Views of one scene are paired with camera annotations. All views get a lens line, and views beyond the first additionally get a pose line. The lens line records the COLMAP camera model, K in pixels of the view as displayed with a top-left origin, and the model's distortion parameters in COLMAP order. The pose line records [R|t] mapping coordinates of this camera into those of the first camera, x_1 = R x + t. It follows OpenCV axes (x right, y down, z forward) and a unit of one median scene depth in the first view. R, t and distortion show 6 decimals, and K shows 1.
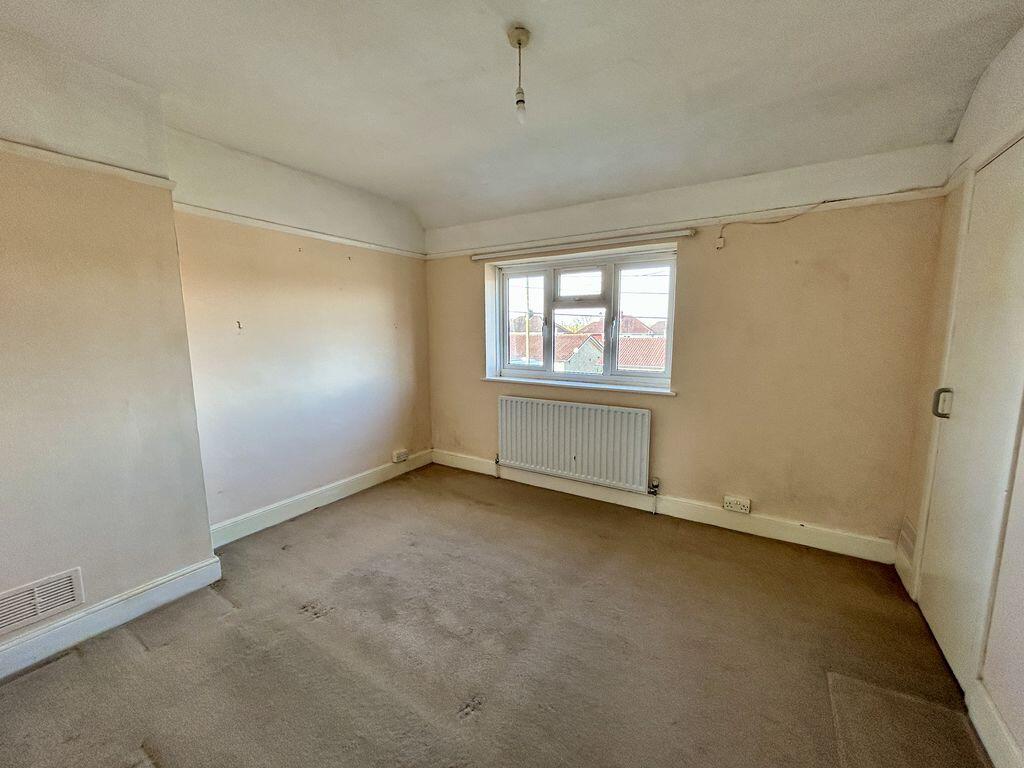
lens RADIAL K [[409.7, 0, 513.6], [0, 409.7, 384.4], [0, 0, 1]] dist [0.000915, -0.000104]
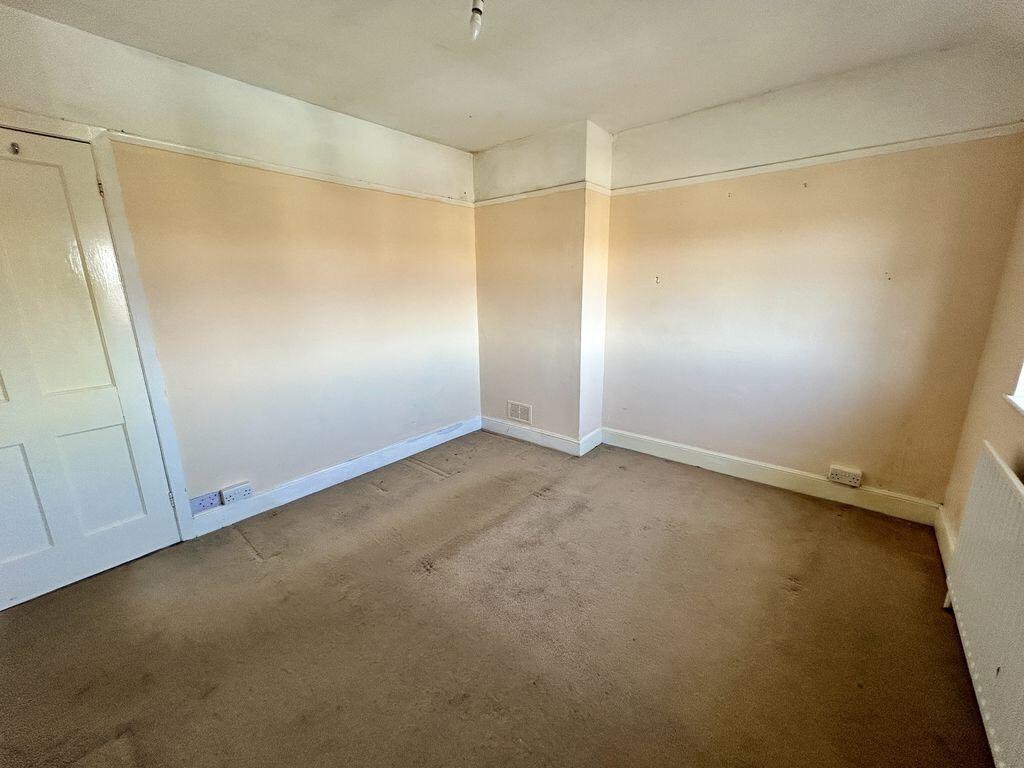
lens RADIAL K [[409.7, 0, 513.4], [0, 409.7, 384.2], [0, 0, 1]] dist [0.000915, -0.000104]
pose [[-0.135045, 0.233838, -0.962851, 0.486651], [-0.122007, 0.960434, 0.250363, -0.084315], [0.983299, 0.151284, -0.101172, 0.623744]]
